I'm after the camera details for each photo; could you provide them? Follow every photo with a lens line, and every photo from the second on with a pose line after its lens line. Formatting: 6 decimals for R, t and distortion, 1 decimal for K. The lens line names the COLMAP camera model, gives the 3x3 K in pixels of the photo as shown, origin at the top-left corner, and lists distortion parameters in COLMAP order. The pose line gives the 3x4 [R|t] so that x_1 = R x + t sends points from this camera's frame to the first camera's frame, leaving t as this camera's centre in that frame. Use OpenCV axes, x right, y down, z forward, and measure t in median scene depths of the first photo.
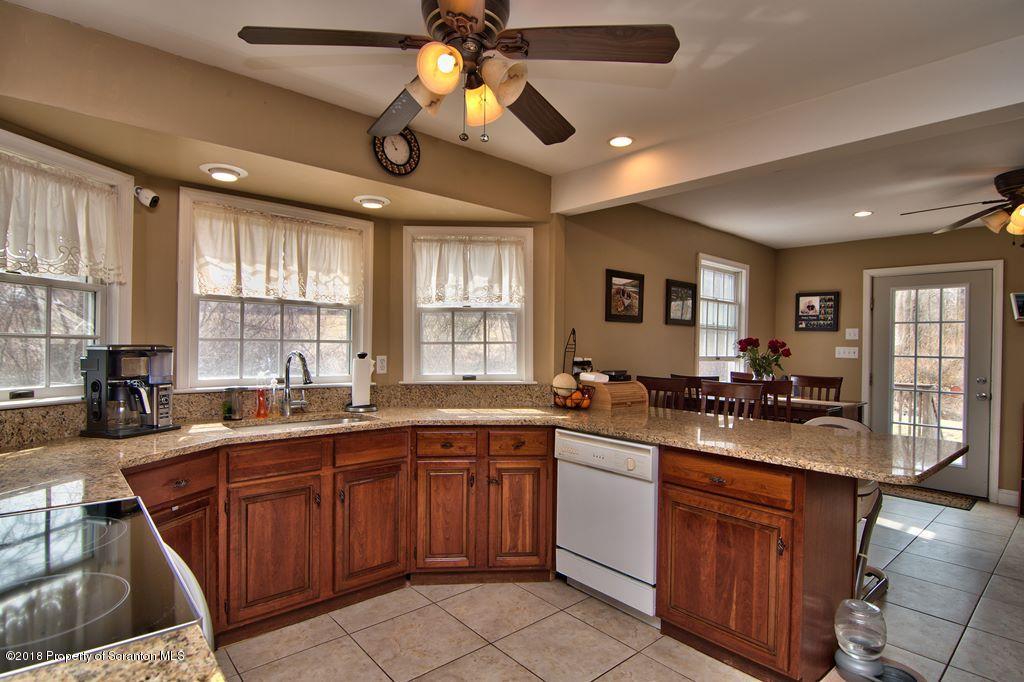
lens RADIAL K [[531.0, 0, 513.8], [0, 531.0, 343.0], [0, 0, 1]] dist [0.000078, -0.003394]
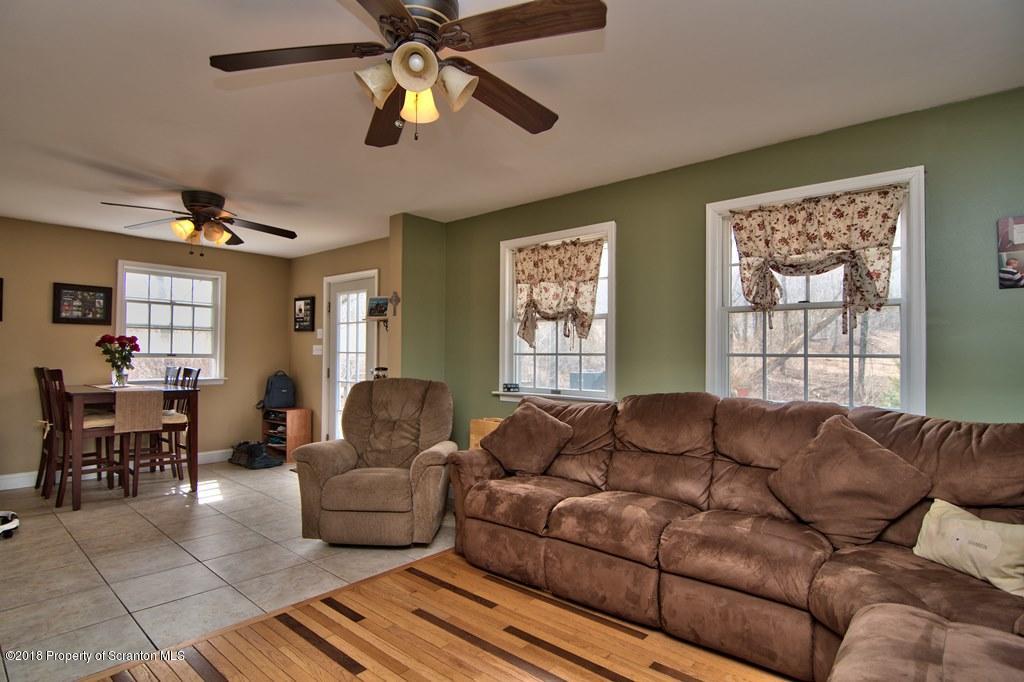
lens RADIAL K [[531.0, 0, 511.4], [0, 531.0, 346.2], [0, 0, 1]] dist [0.000078, -0.003394]
pose [[0.994502, -0.003912, 0.104648, 0.945495], [0.005338, 0.999897, -0.013352, 0.027854], [-0.104585, 0.013837, 0.994420, -0.175310]]
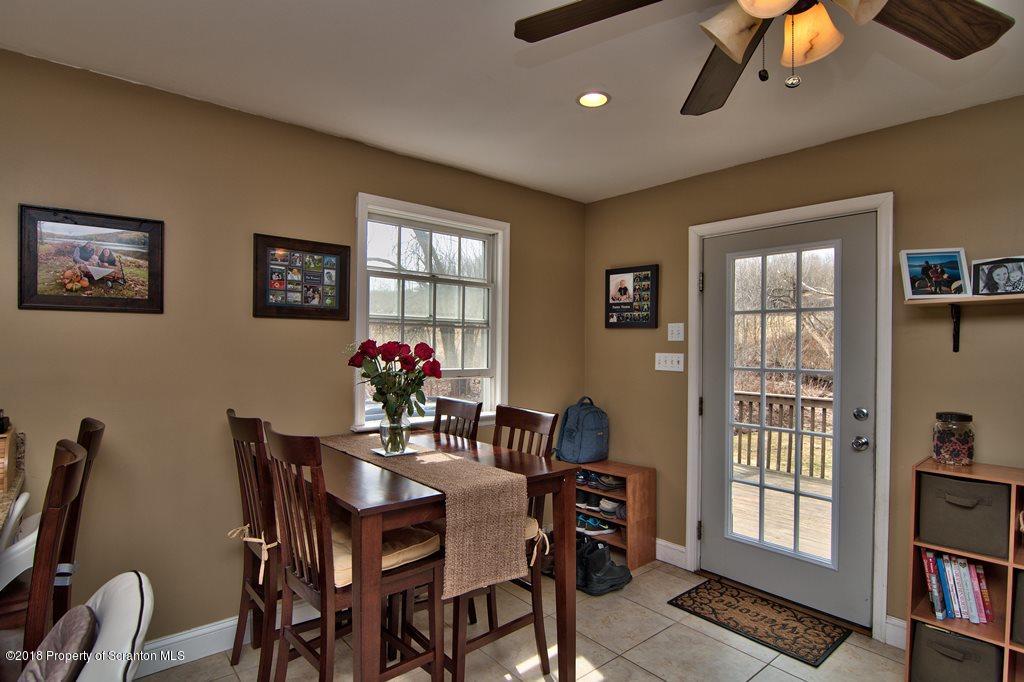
lens RADIAL K [[531.0, 0, 512.5], [0, 531.0, 343.8], [0, 0, 1]] dist [0.000078, -0.003394]
pose [[0.999475, -0.006248, -0.031796, 0.477429], [0.006225, 0.999980, -0.000804, -0.004209], [0.031800, 0.000605, 0.999494, 0.385790]]
